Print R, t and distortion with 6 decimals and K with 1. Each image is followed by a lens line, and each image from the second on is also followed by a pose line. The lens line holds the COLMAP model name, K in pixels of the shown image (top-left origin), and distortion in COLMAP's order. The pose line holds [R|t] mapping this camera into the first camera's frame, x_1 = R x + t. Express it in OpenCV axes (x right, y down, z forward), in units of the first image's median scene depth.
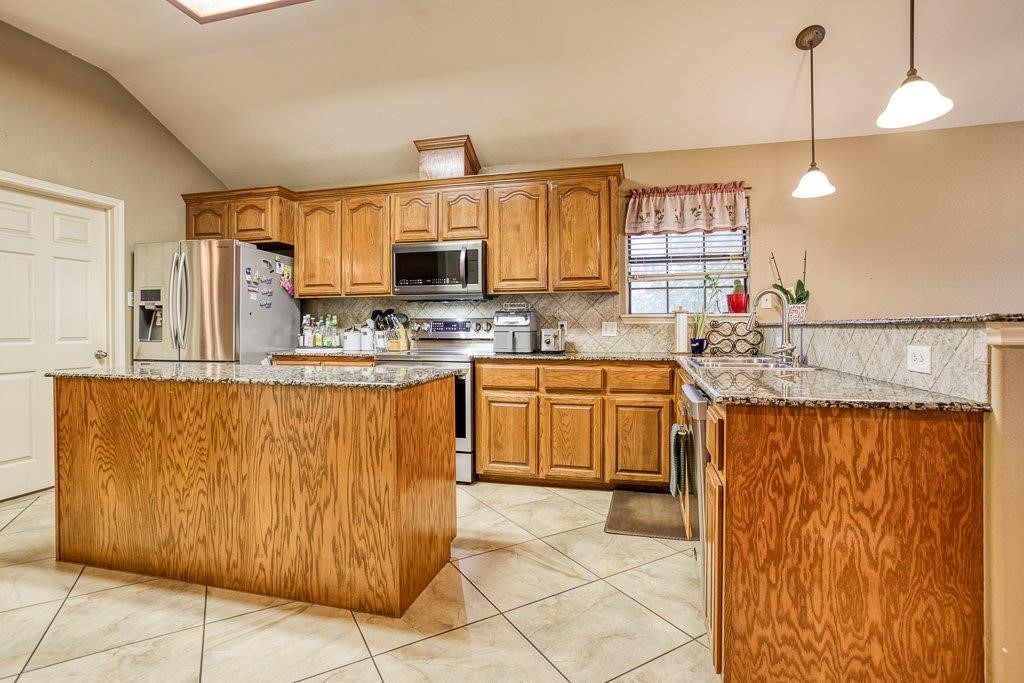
lens RADIAL K [[502.4, 0, 492.3], [0, 502.4, 326.5], [0, 0, 1]] dist [-0.001935, -0.000039]
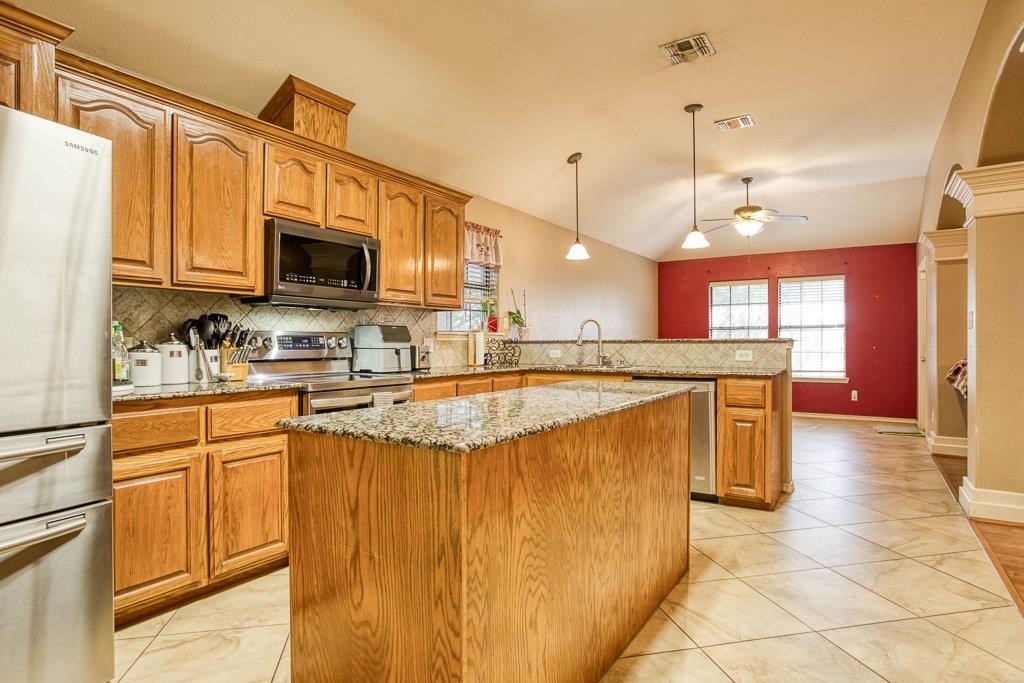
lens RADIAL K [[561.7, 0, 511.4], [0, 561.7, 336.6], [0, 0, 1]] dist [-0.066787, 0.042946]
pose [[0.291829, 0.012472, 0.956389, -0.841402], [0.001999, 0.999905, -0.013649, 0.003359], [-0.956468, 0.005895, 0.291777, 0.511288]]
